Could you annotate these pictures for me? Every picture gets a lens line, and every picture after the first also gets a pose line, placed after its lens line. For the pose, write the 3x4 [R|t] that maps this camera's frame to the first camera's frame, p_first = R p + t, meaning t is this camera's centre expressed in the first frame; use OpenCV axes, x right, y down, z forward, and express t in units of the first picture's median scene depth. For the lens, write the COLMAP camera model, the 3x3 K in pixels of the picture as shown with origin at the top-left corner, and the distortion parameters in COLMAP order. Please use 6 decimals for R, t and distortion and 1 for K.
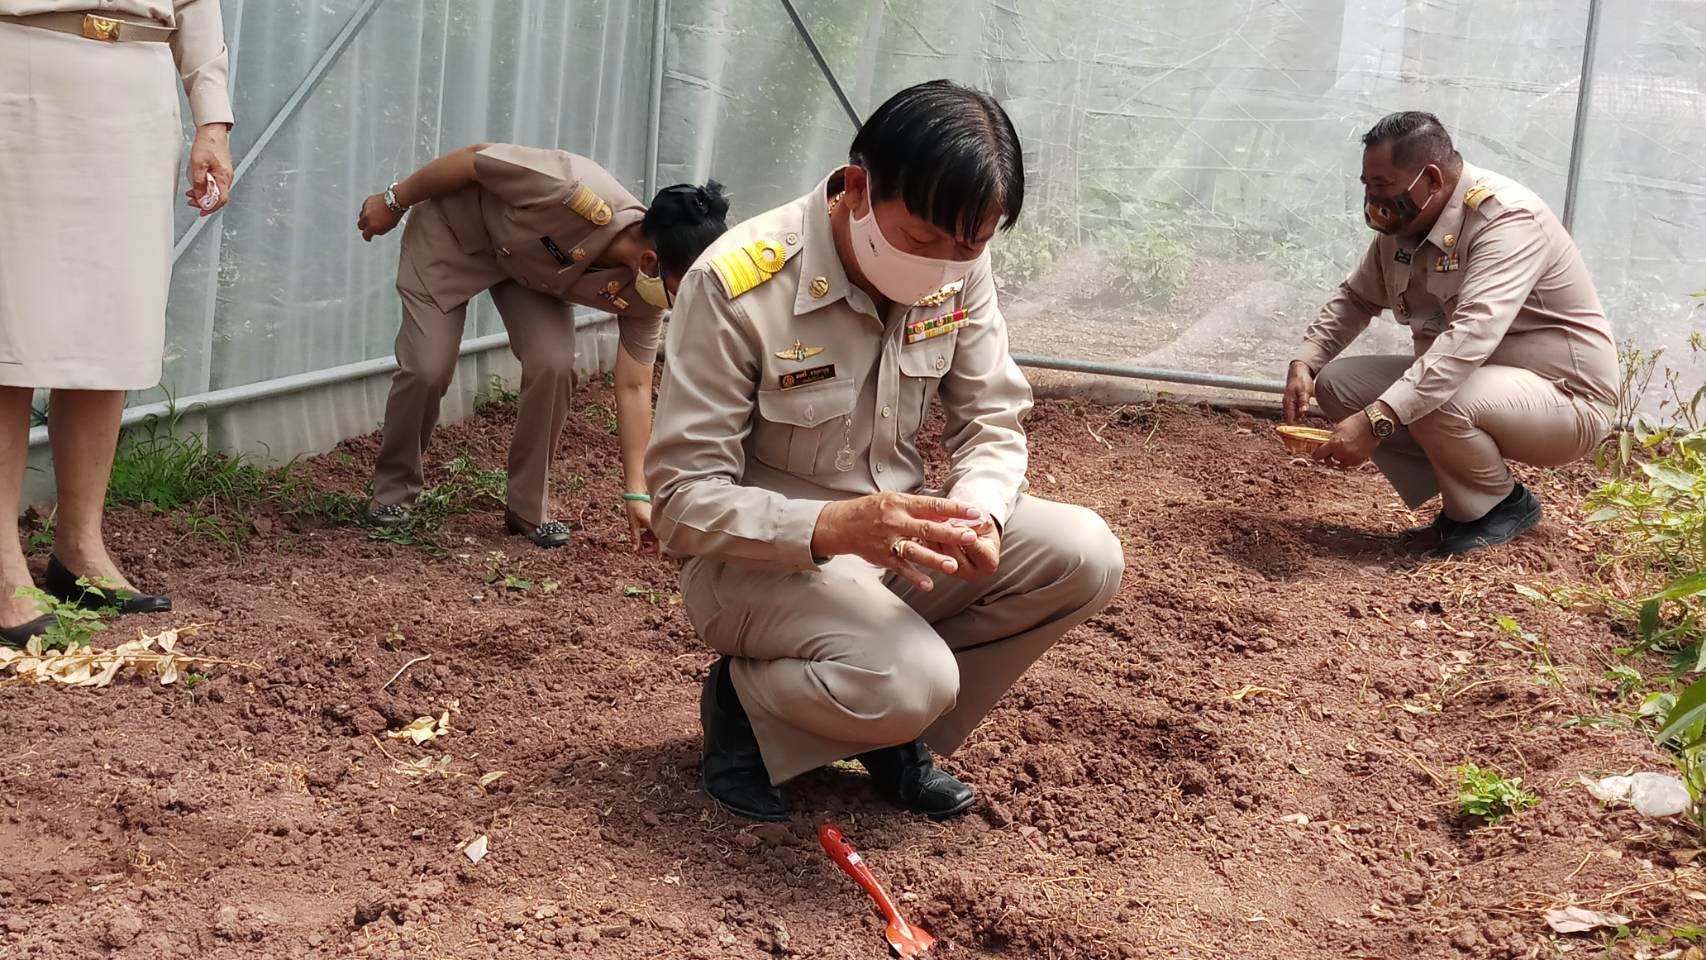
lens RADIAL K [[1895.4, 0, 841.0], [0, 1895.4, 493.0], [0, 0, 1]] dist [-0.024644, 0.000000]
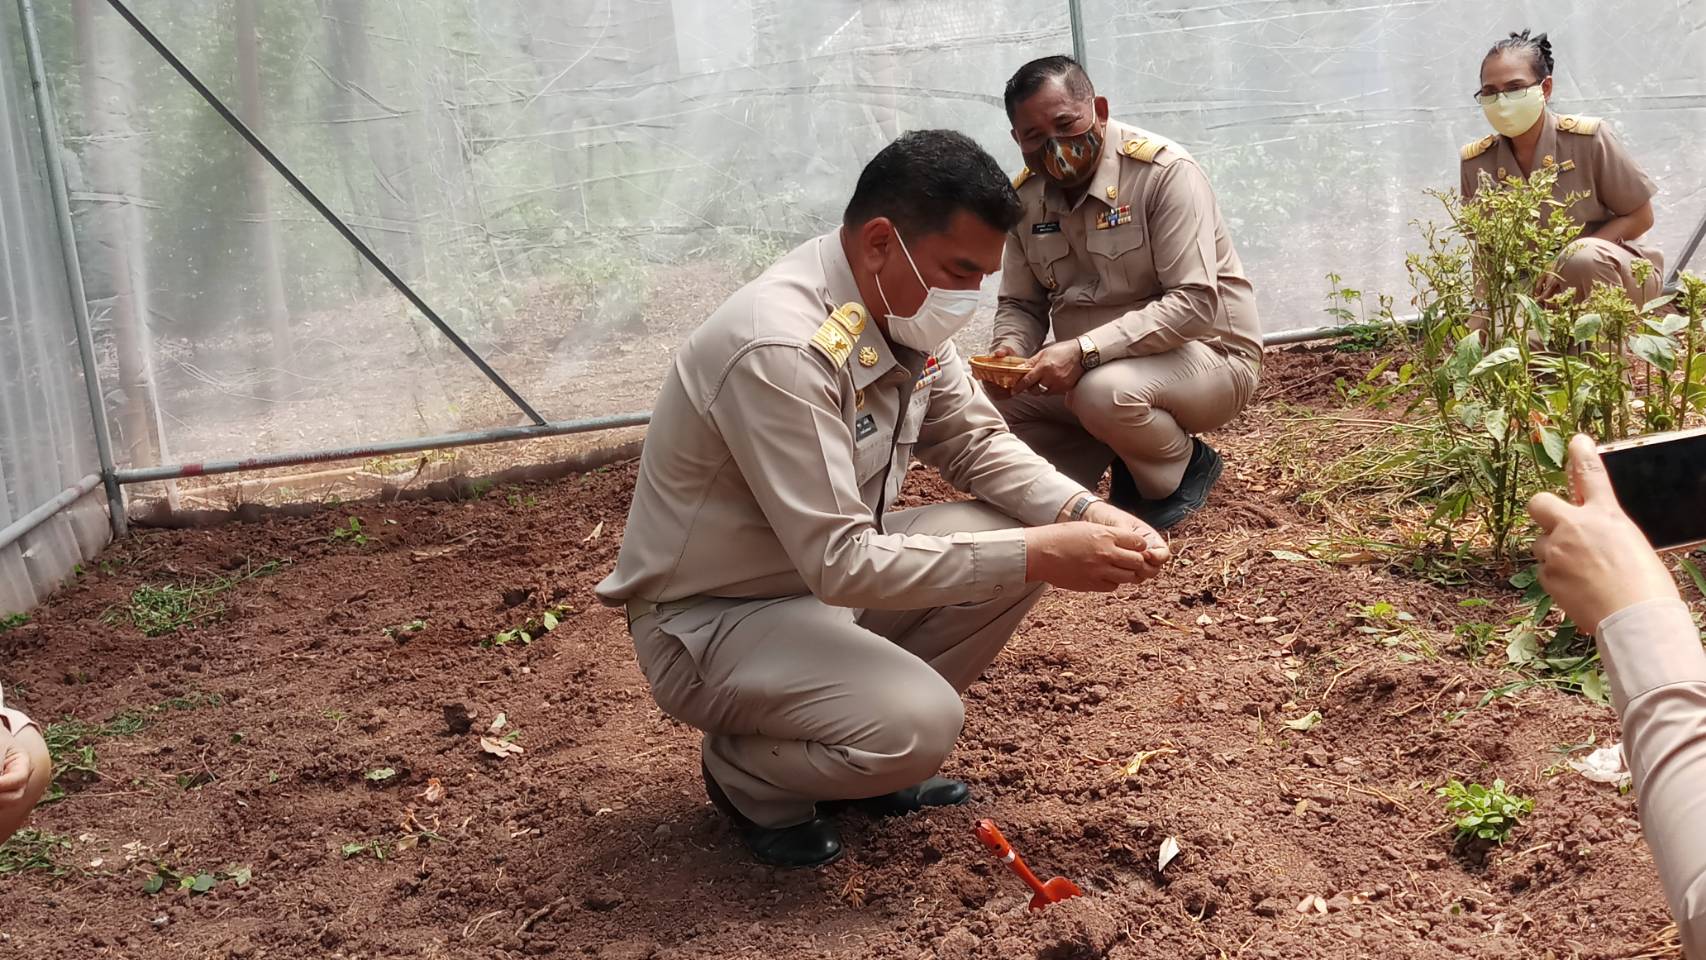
lens RADIAL K [[1895.4, 0, 858.7], [0, 1895.4, 523.9], [0, 0, 1]] dist [-0.024644, 0.000000]
pose [[0.913896, -0.253559, 0.317019, -0.157935], [0.249483, 0.966866, 0.054119, -0.083452], [-0.320237, 0.029632, 0.946874, 0.213866]]
